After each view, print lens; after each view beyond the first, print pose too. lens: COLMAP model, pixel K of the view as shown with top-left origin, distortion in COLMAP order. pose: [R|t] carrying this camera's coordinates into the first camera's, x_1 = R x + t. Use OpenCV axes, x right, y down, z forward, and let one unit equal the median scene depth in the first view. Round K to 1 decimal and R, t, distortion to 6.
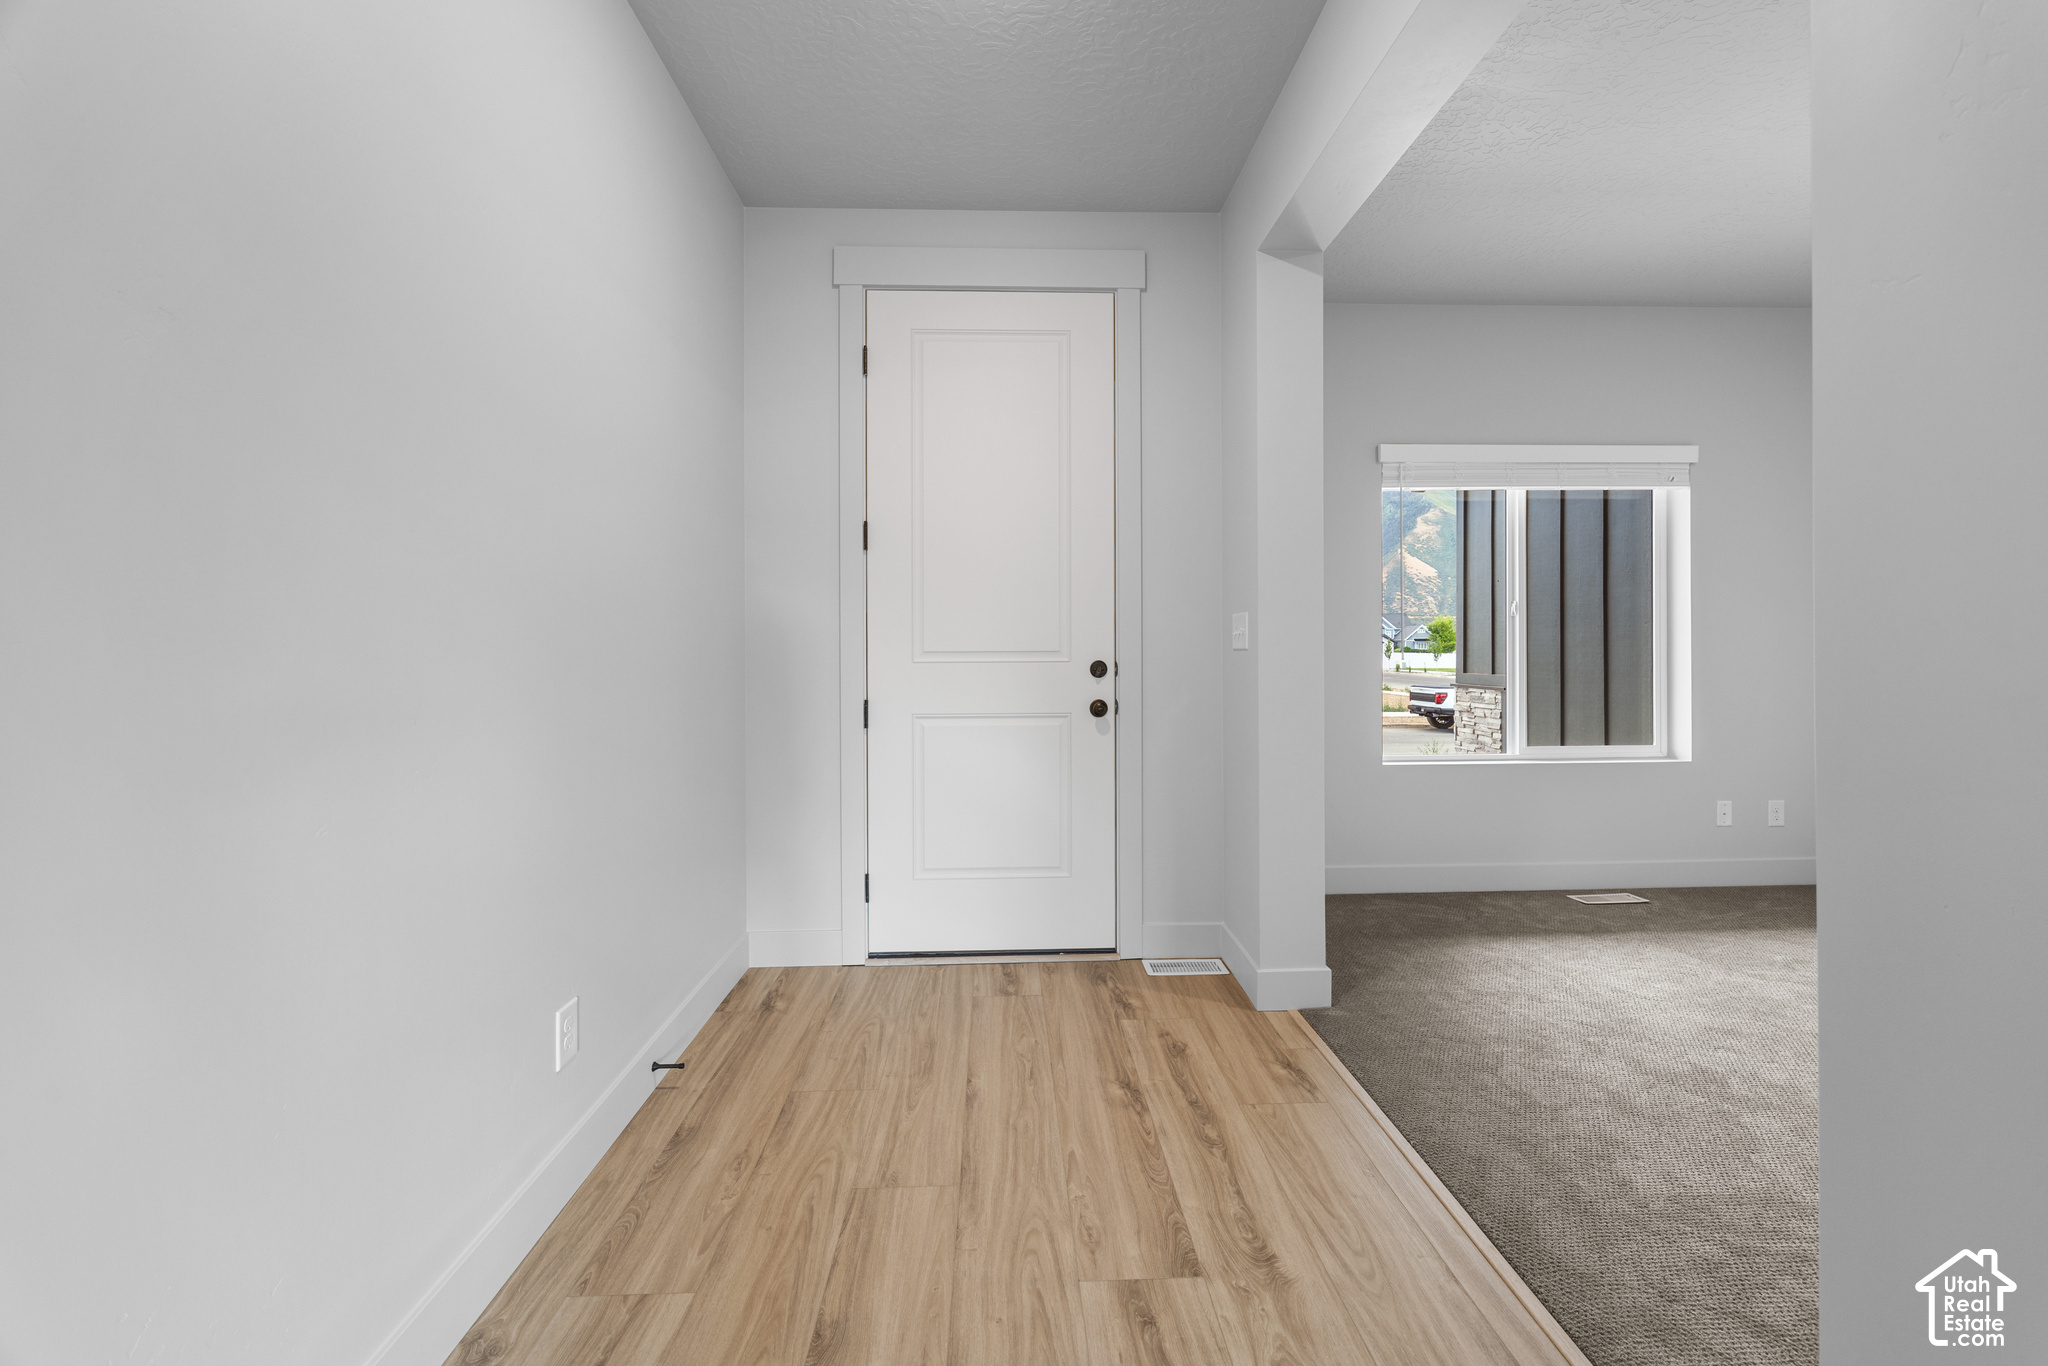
lens RADIAL K [[843.2, 0, 1021.3], [0, 843.2, 656.6], [0, 0, 1]] dist [-0.002570, 0.000370]
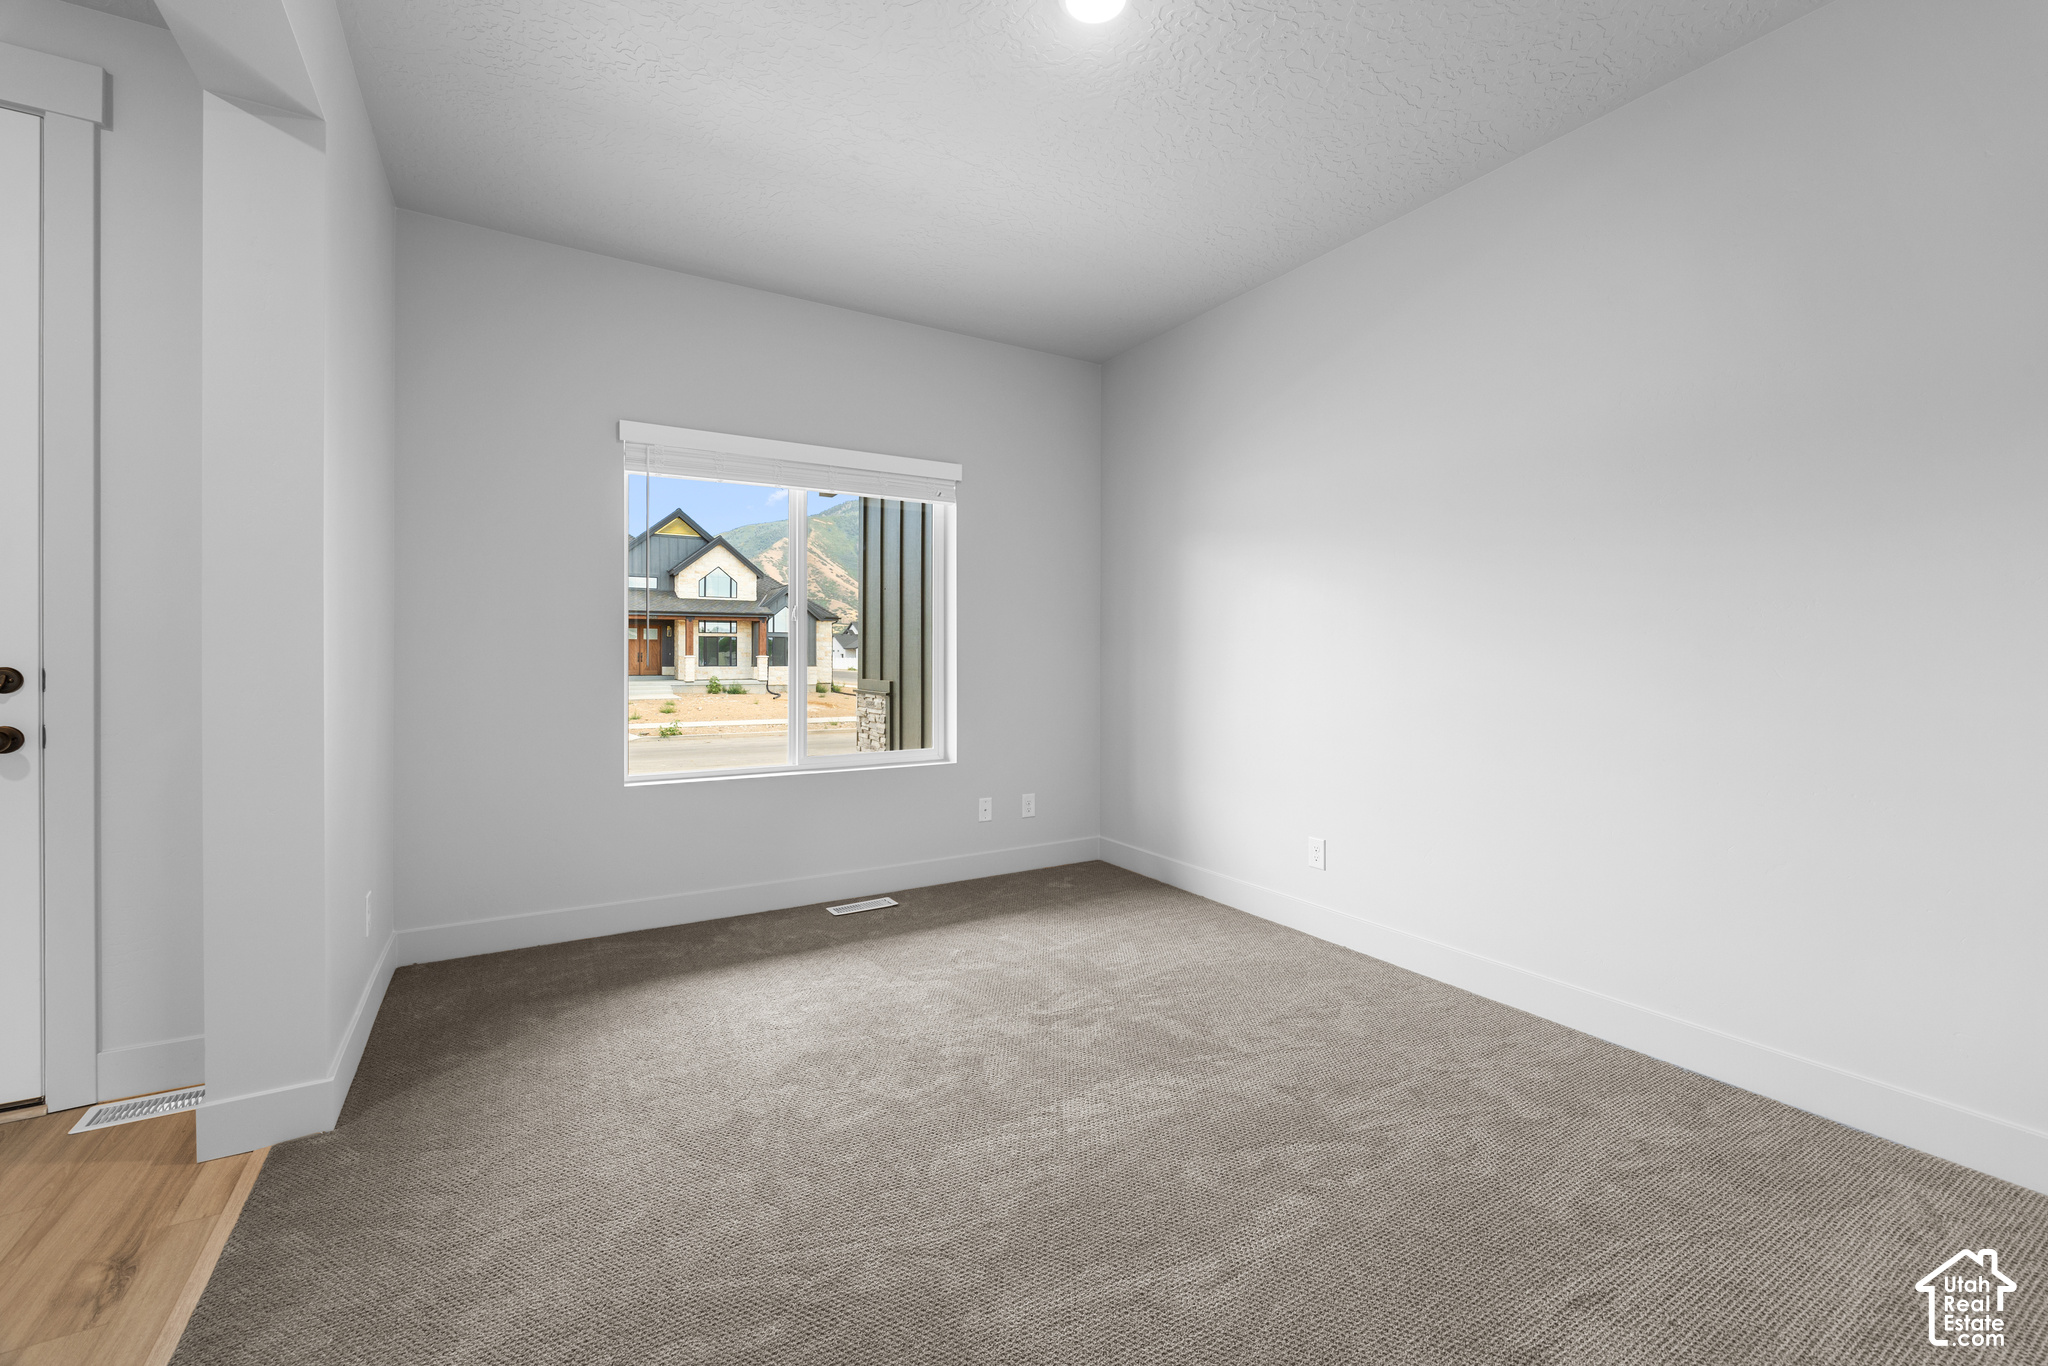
lens RADIAL K [[843.2, 0, 1036.4], [0, 843.2, 666.1], [0, 0, 1]] dist [-0.002570, 0.000370]
pose [[0.874161, 0.001681, 0.485634, 0.380079], [-0.005285, 0.999968, 0.006051, -0.004500], [-0.485608, -0.007856, 0.874141, 0.027285]]
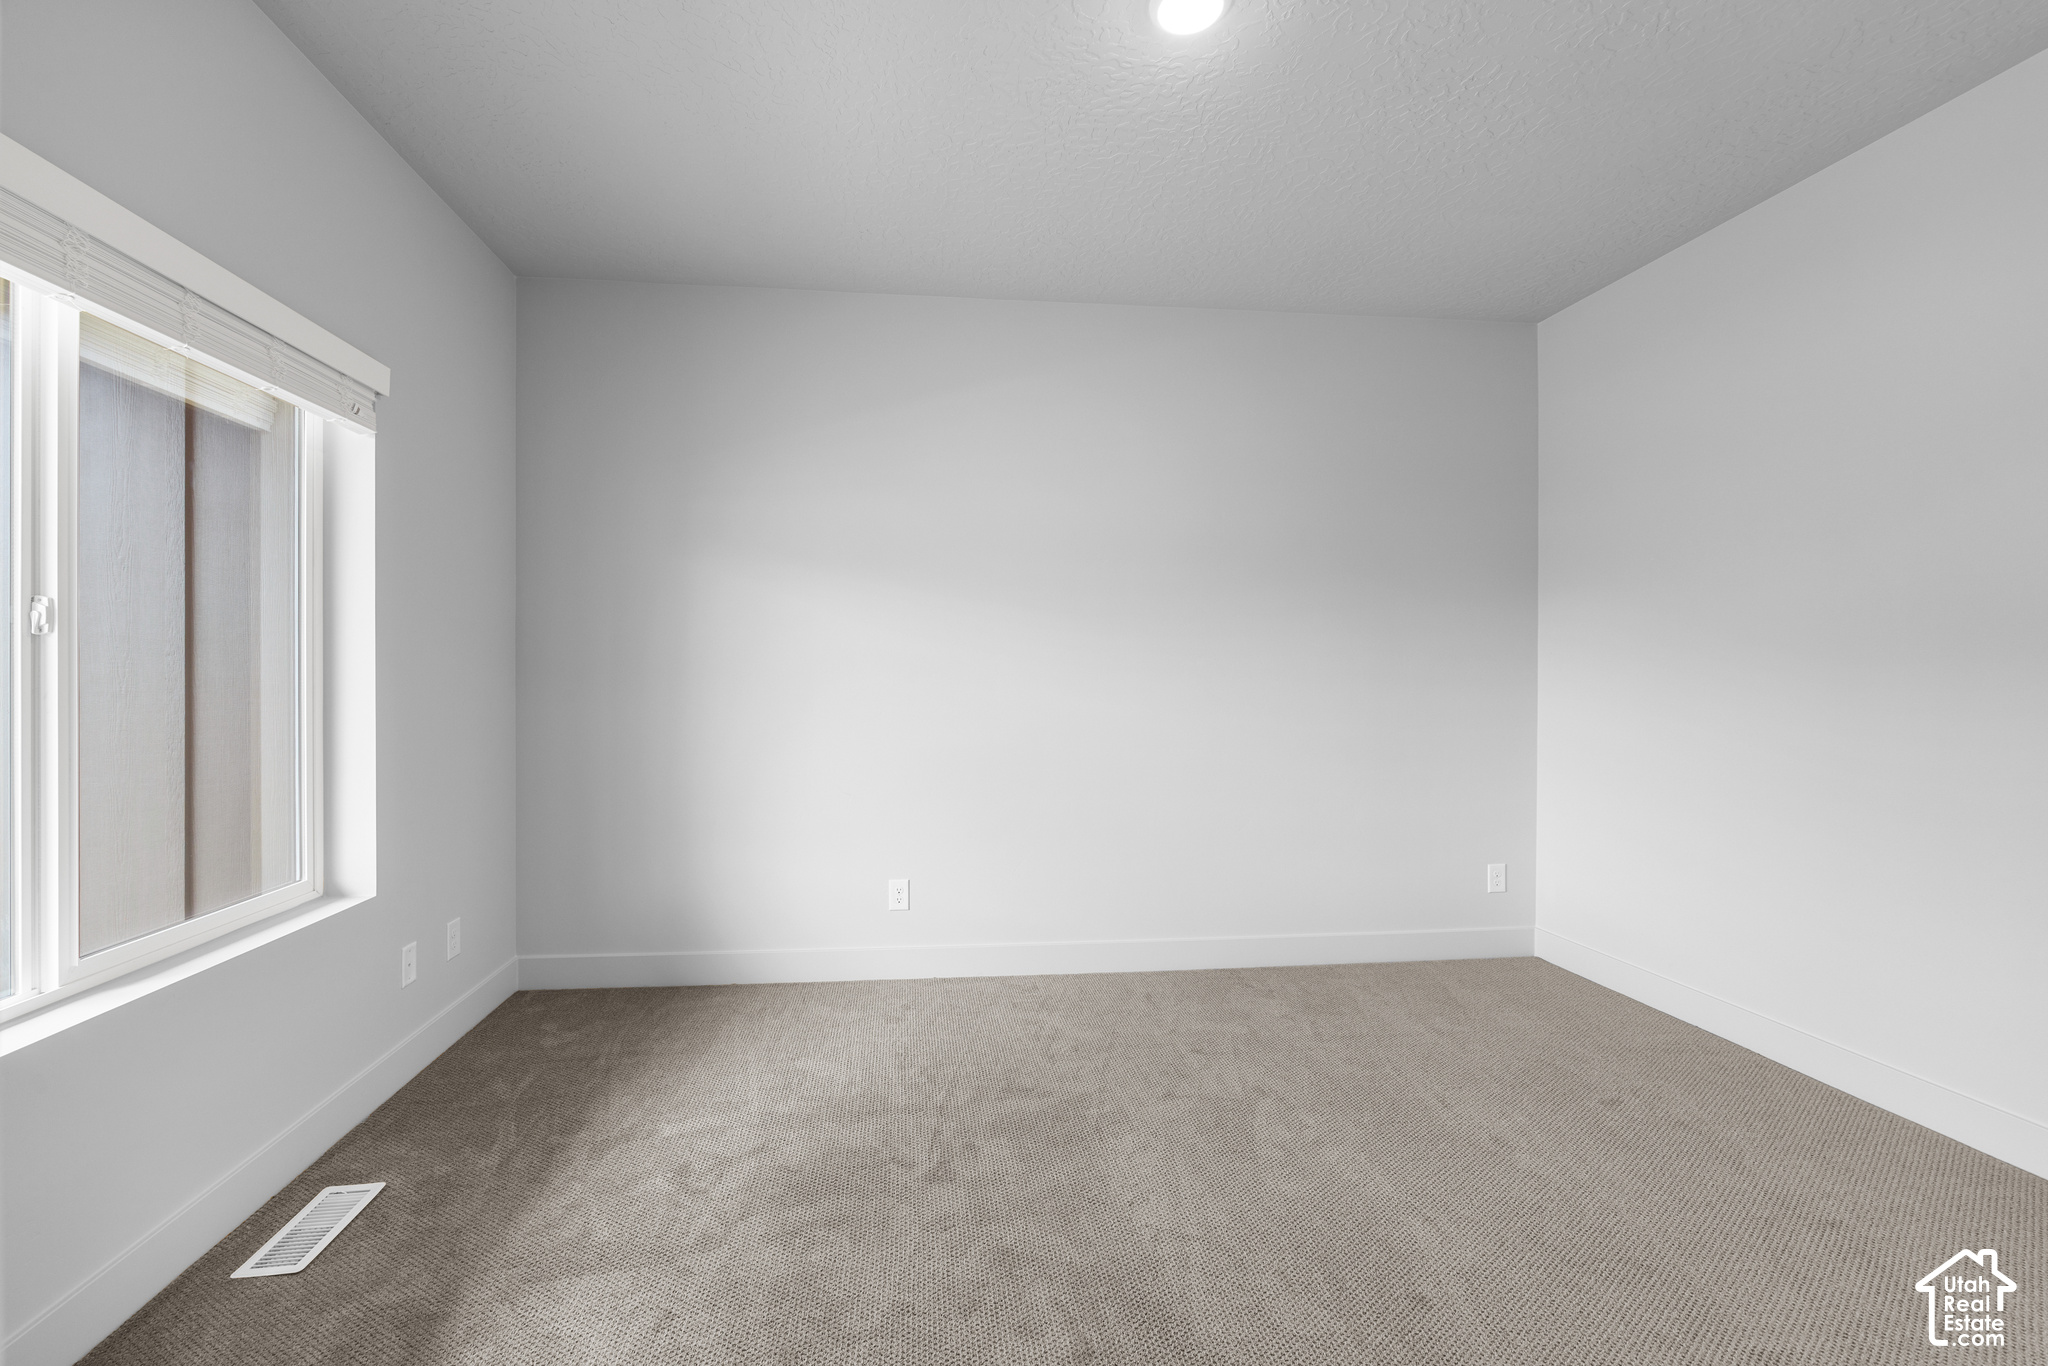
lens RADIAL K [[843.2, 0, 992.3], [0, 843.2, 684.1], [0, 0, 1]] dist [-0.002570, 0.000370]
pose [[-0.068208, -0.003487, 0.997665, 0.179834], [-0.001038, 0.999994, 0.003425, -0.028396], [-0.997671, -0.000802, -0.068211, 0.625429]]
